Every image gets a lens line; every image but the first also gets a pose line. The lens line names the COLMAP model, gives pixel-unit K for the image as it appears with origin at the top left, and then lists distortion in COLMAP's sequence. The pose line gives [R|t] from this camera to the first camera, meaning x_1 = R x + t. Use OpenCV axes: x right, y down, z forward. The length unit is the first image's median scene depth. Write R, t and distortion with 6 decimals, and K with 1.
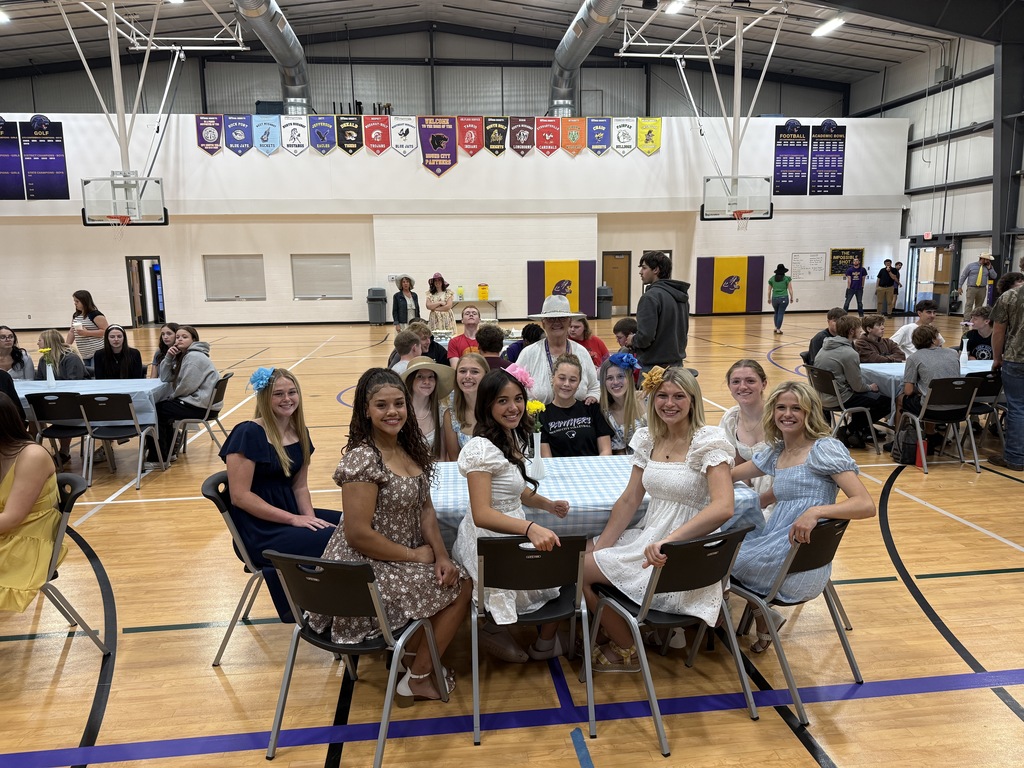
lens RADIAL K [[721.5, 0, 514.3], [0, 721.5, 381.7], [0, 0, 1]] dist [-0.004978, -0.007319]
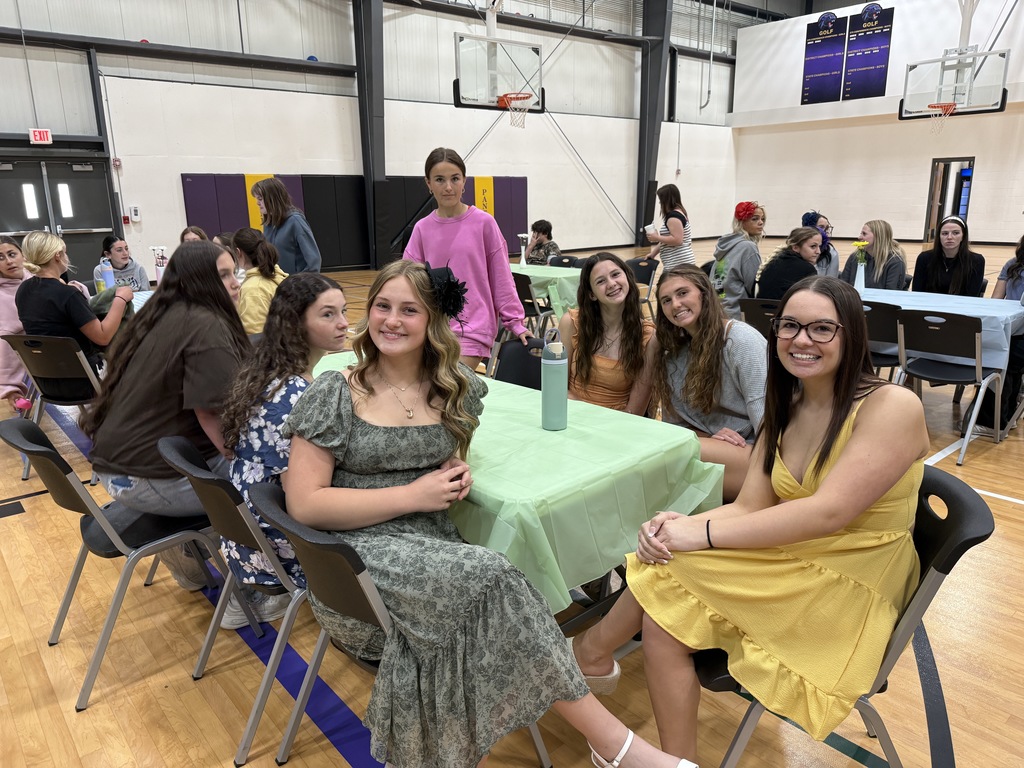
lens RADIAL K [[721.5, 0, 514.2], [0, 721.5, 383.8], [0, 0, 1]] dist [-0.004978, -0.007319]
pose [[0.560799, 0.216363, -0.799182, -0.086290], [-0.126214, 0.976310, 0.175751, 0.004966], [0.818275, 0.002307, 0.574822, 0.104301]]
